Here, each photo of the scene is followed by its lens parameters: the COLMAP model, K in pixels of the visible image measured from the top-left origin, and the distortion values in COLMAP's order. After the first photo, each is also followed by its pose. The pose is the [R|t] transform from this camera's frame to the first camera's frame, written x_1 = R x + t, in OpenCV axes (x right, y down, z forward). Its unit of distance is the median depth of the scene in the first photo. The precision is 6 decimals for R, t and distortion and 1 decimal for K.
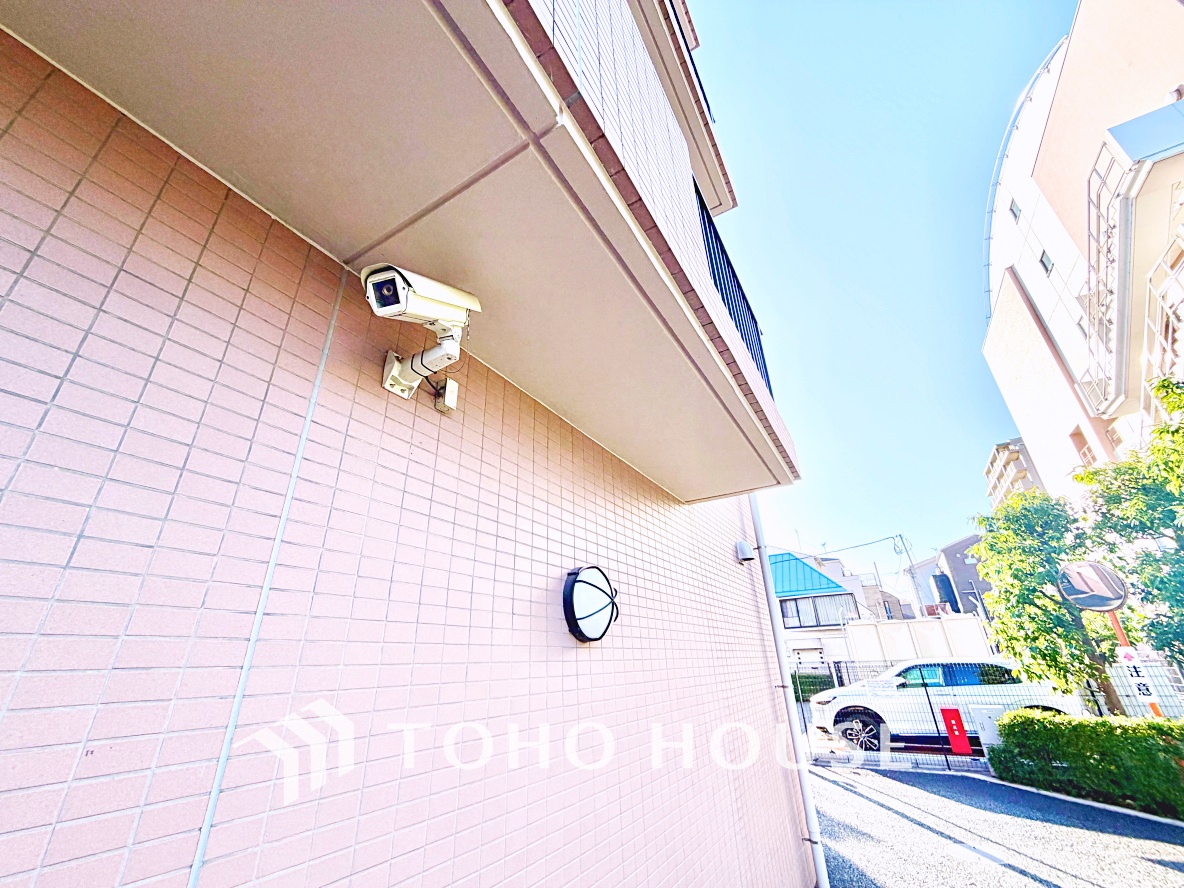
lens RADIAL K [[470.5, 0, 591.1], [0, 470.5, 445.8], [0, 0, 1]] dist [-0.000788, 0.000236]
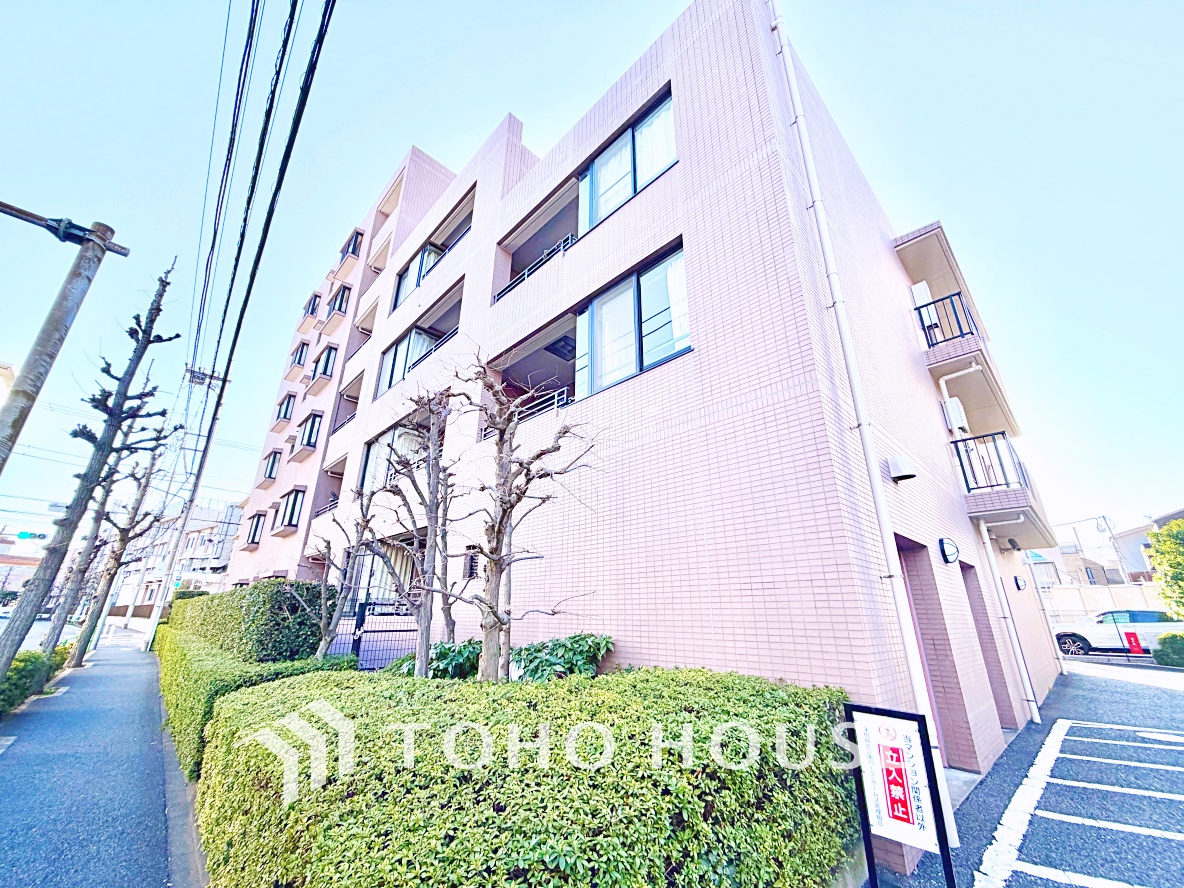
lens RADIAL K [[470.5, 0, 592.5], [0, 470.5, 442.4], [0, 0, 1]] dist [-0.000788, 0.000236]
pose [[0.966727, -0.047990, -0.251267, -0.759702], [0.068563, 0.994915, 0.073772, -0.455595], [0.246449, -0.088545, 0.965102, -1.199378]]
